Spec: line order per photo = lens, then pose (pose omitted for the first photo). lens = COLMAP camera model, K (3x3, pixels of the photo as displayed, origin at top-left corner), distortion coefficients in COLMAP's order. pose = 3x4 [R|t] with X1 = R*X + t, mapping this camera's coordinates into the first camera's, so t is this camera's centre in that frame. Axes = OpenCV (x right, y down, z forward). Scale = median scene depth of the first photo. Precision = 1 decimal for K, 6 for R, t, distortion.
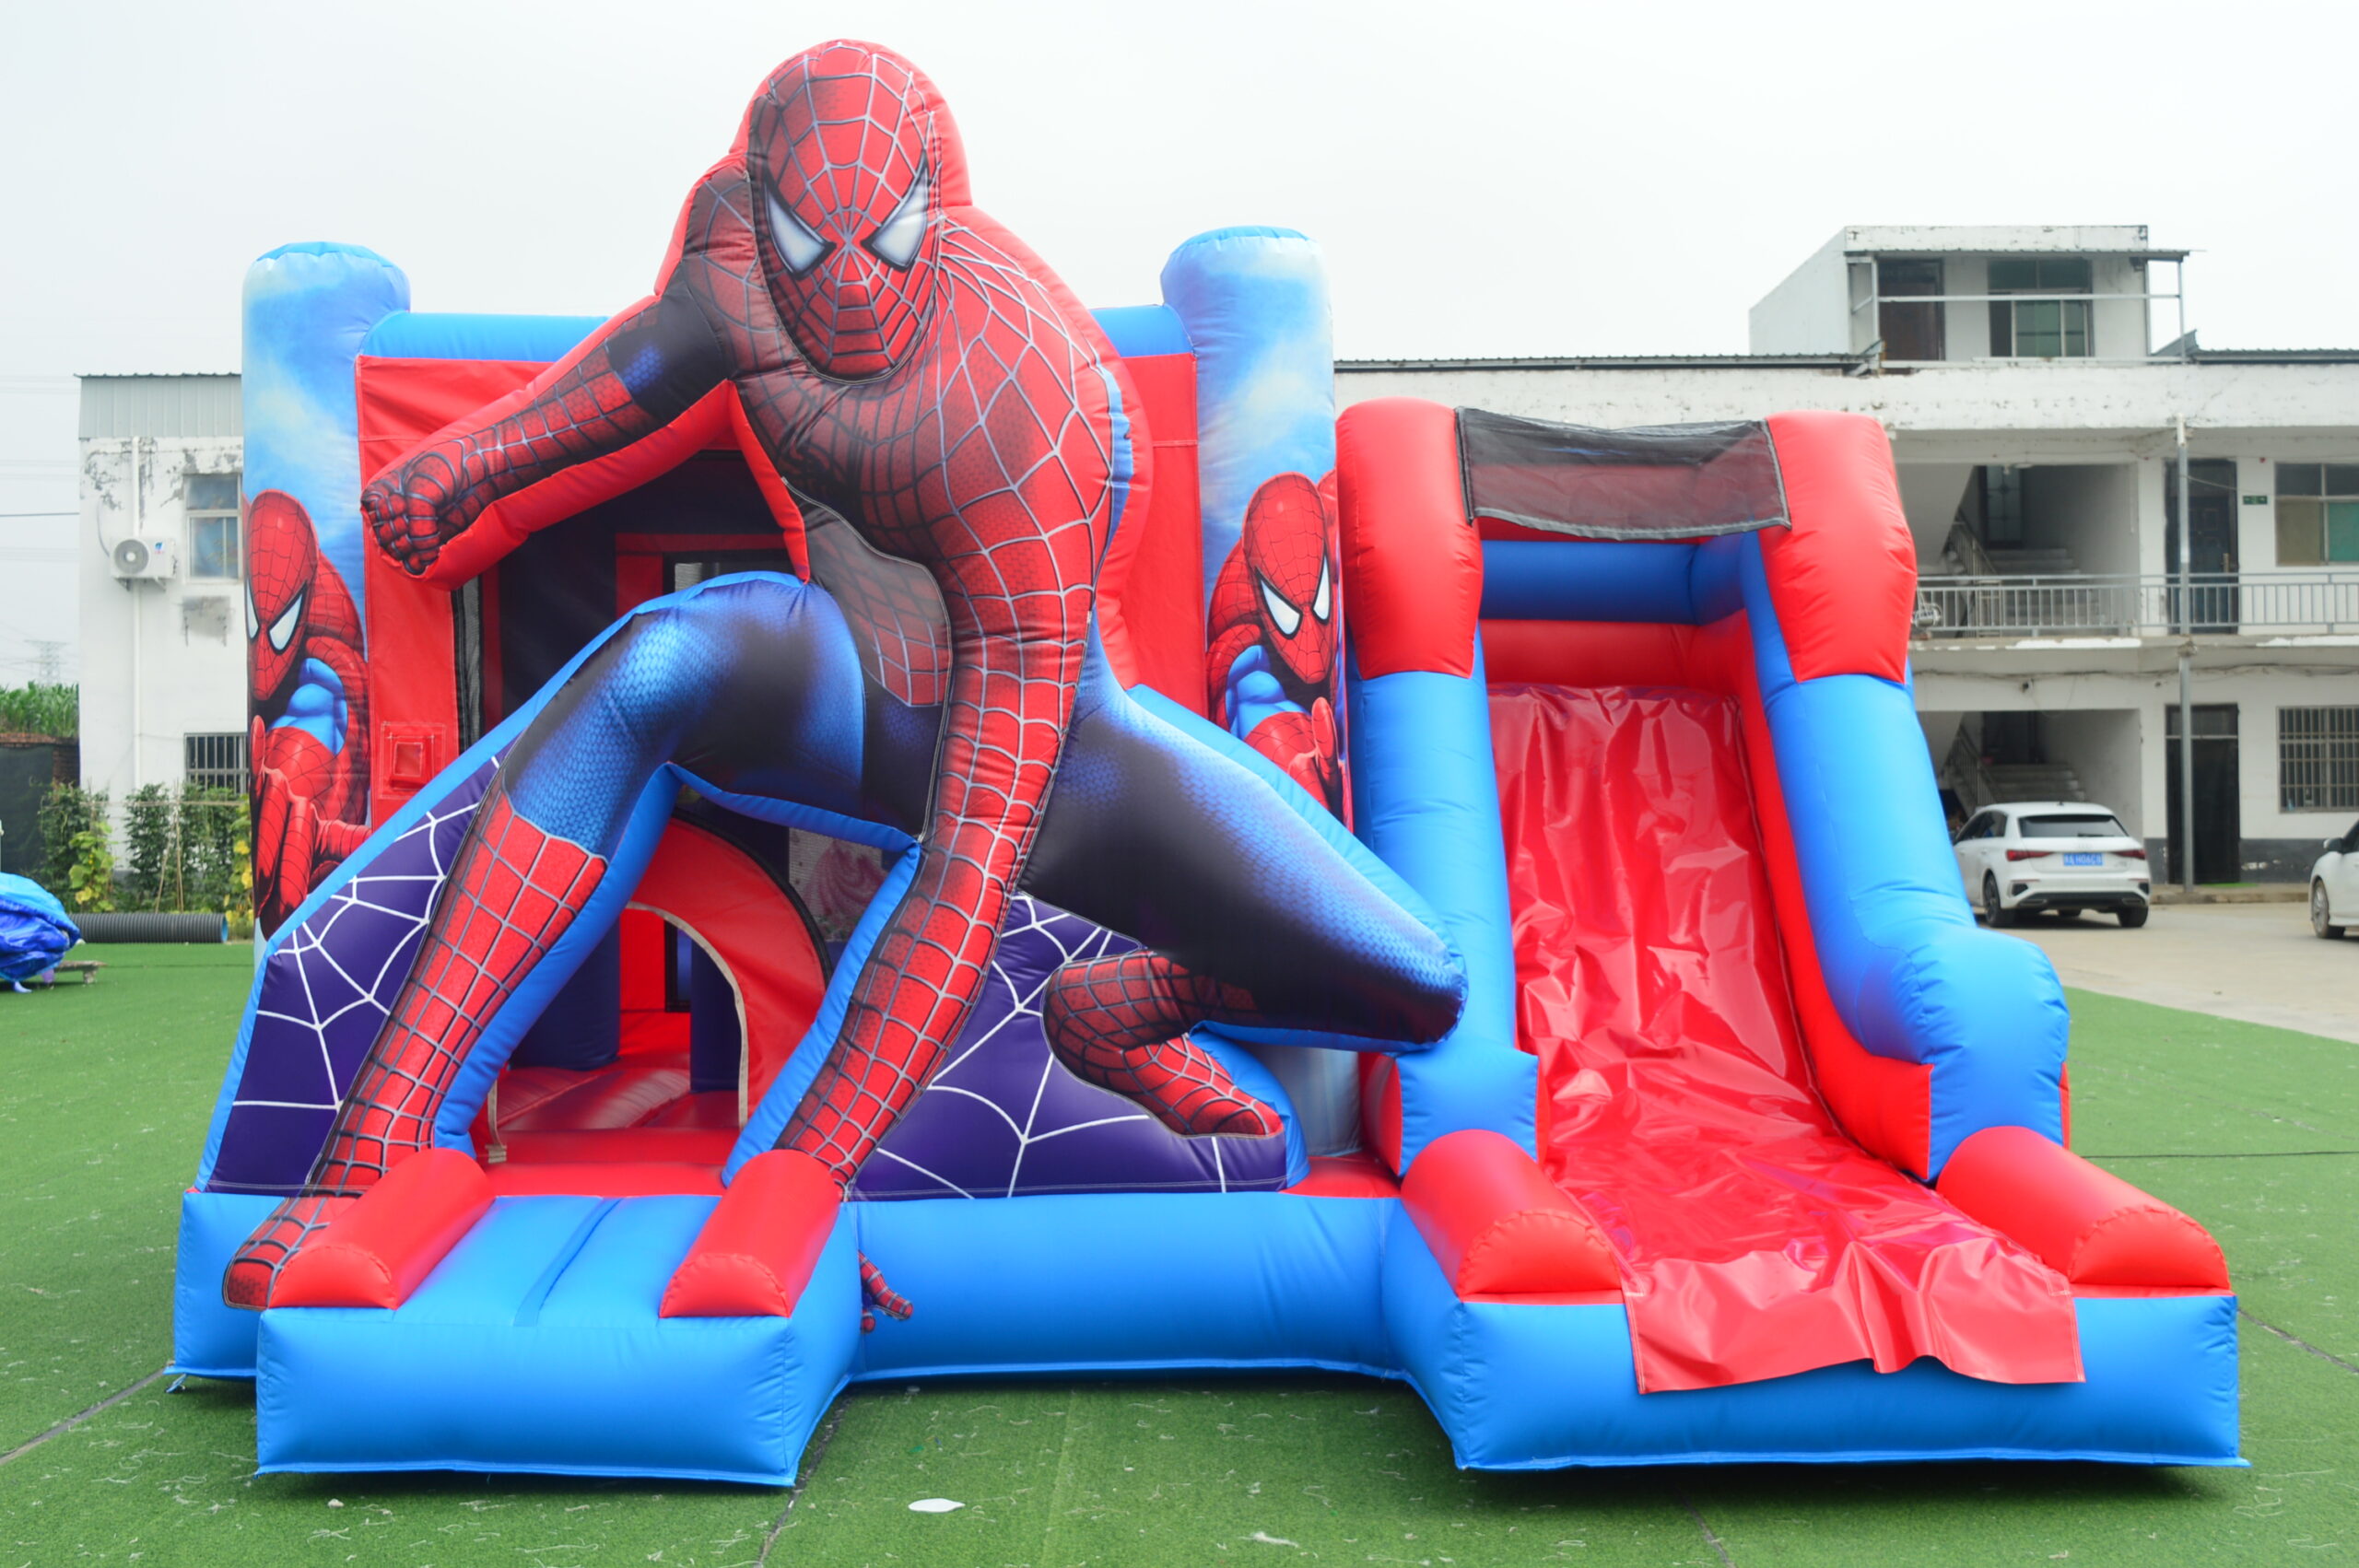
lens RADIAL K [[2794.4, 0, 1159.8], [0, 2794.4, 784.6], [0, 0, 1]] dist [-0.040026, 0.000000]
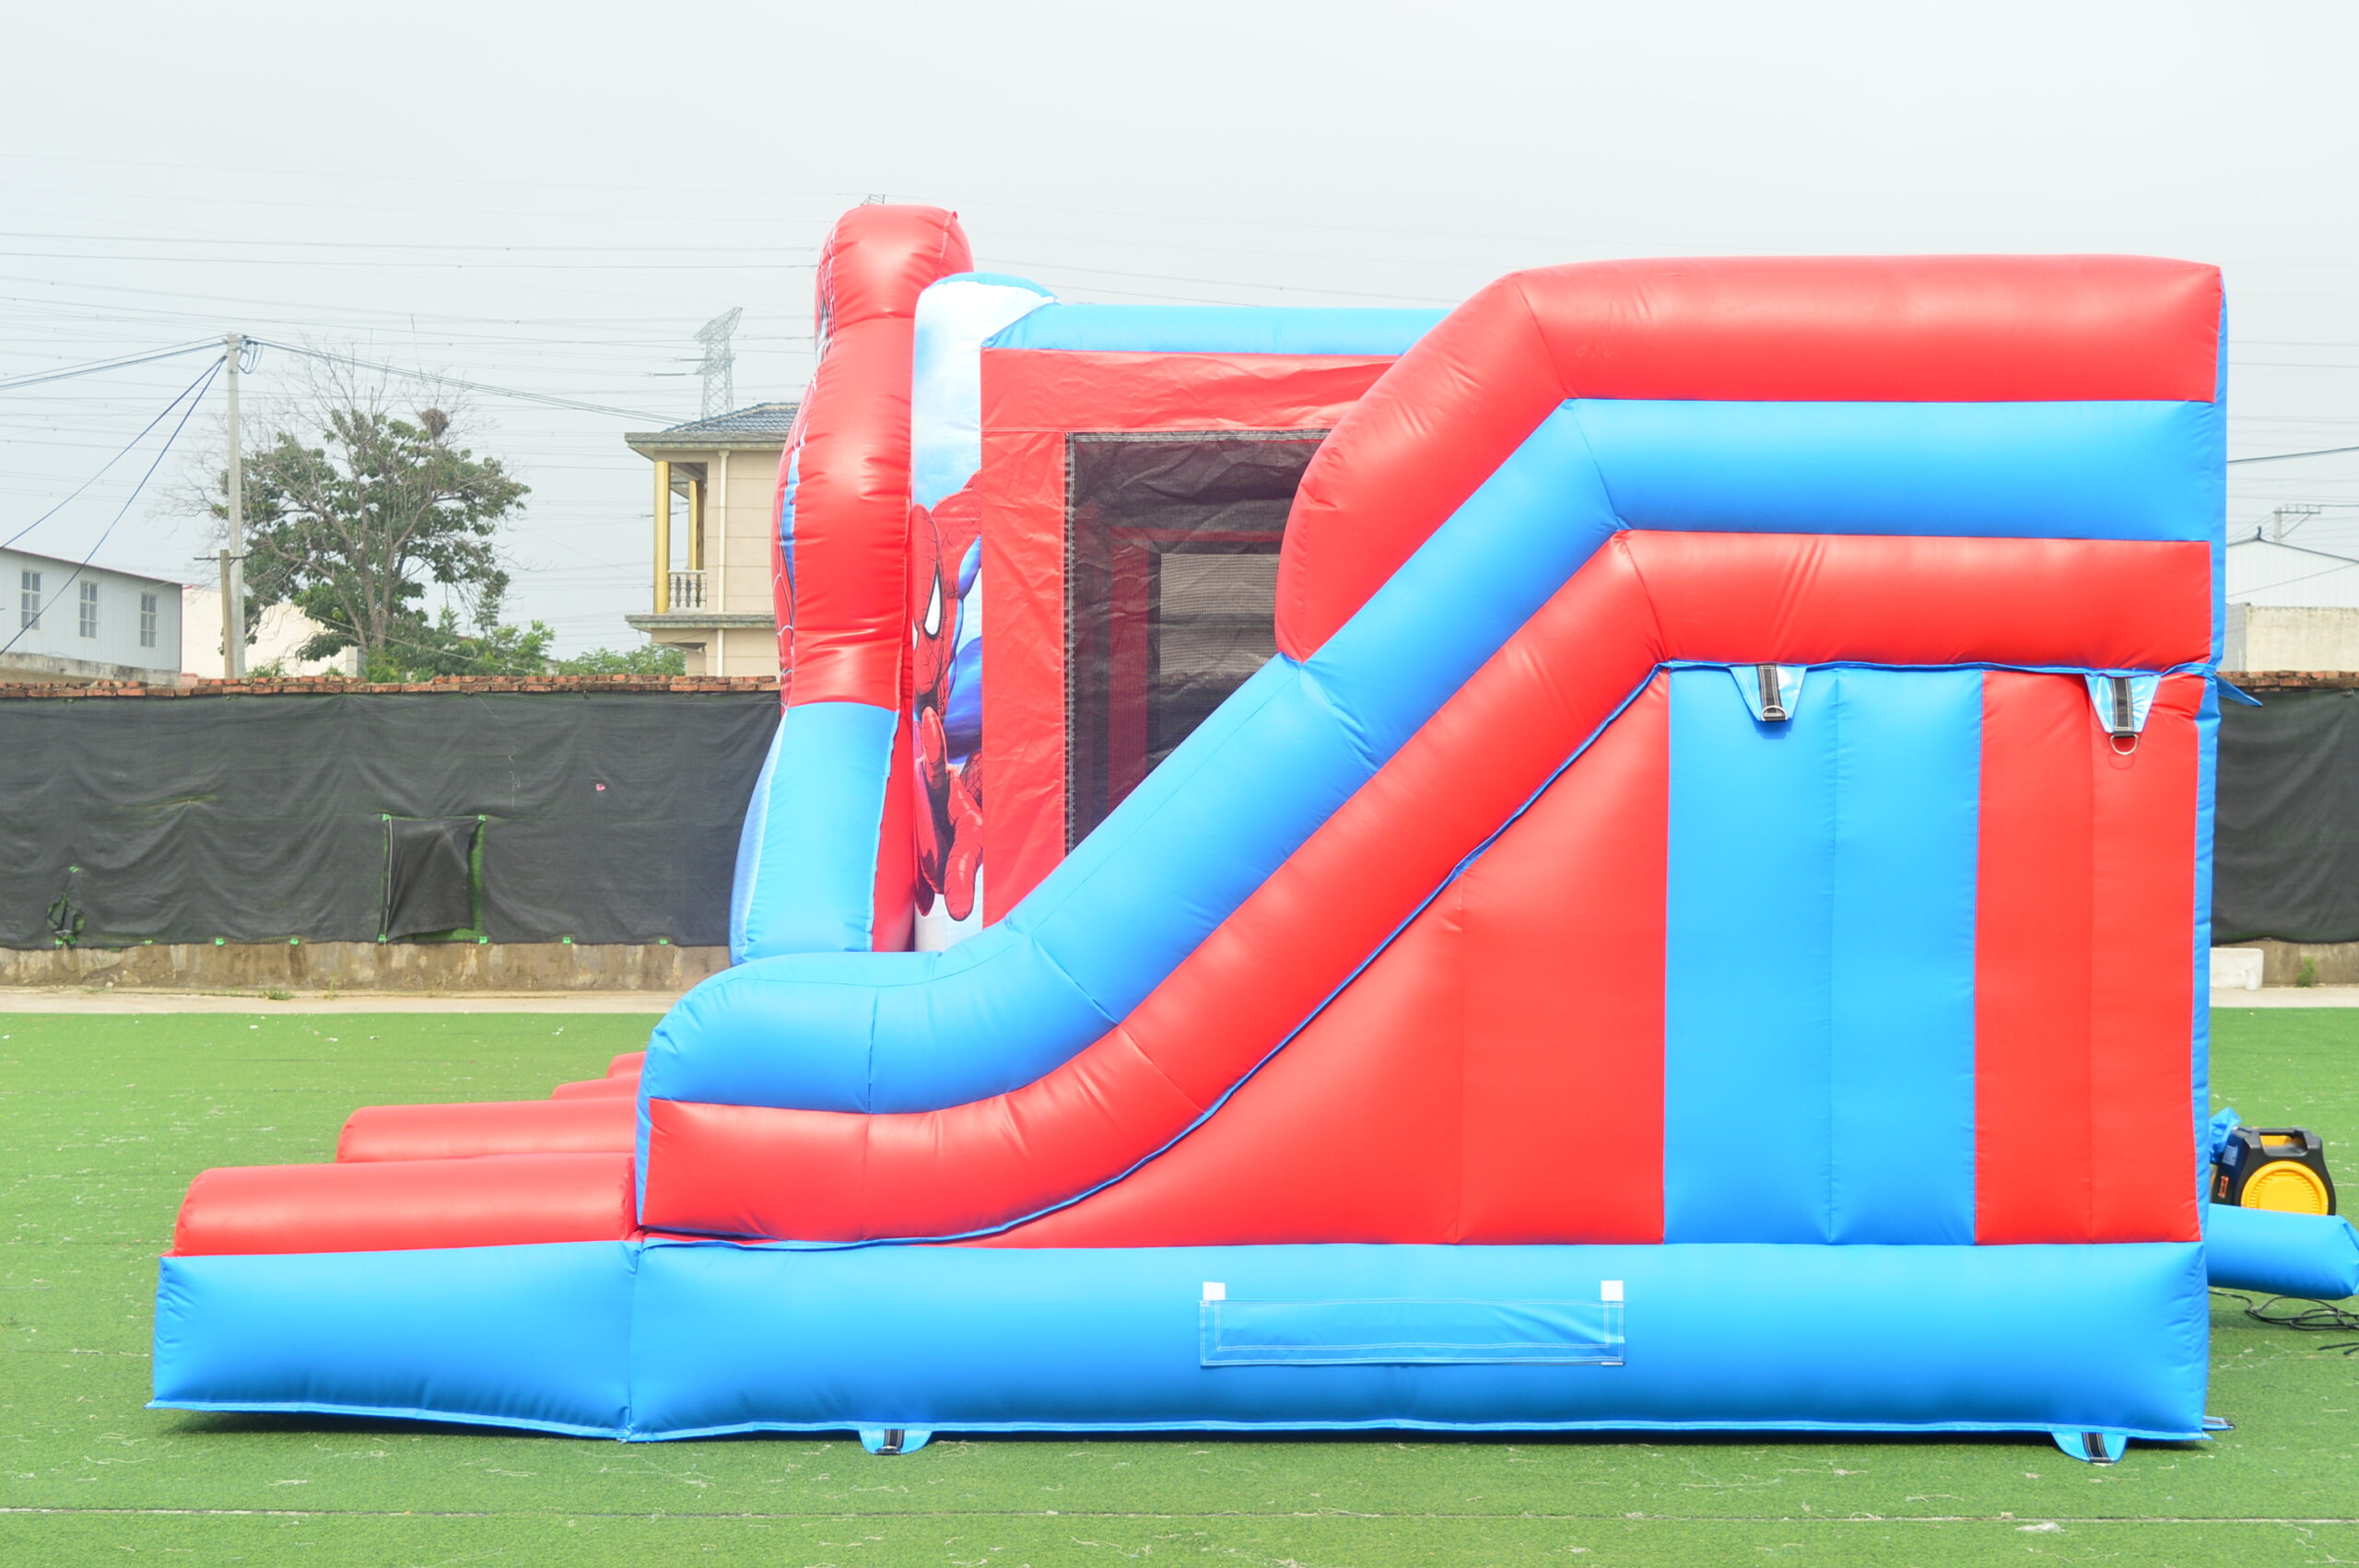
lens RADIAL K [[3075.4, 0, 1185.6], [0, 3075.4, 792.7], [0, 0, 1]] dist [-0.030490, 0.000000]
pose [[-0.023938, 0.012418, -0.999636, 1.340244], [0.001776, 0.999922, 0.012379, -0.013169], [0.999712, -0.001479, -0.023958, 1.206069]]
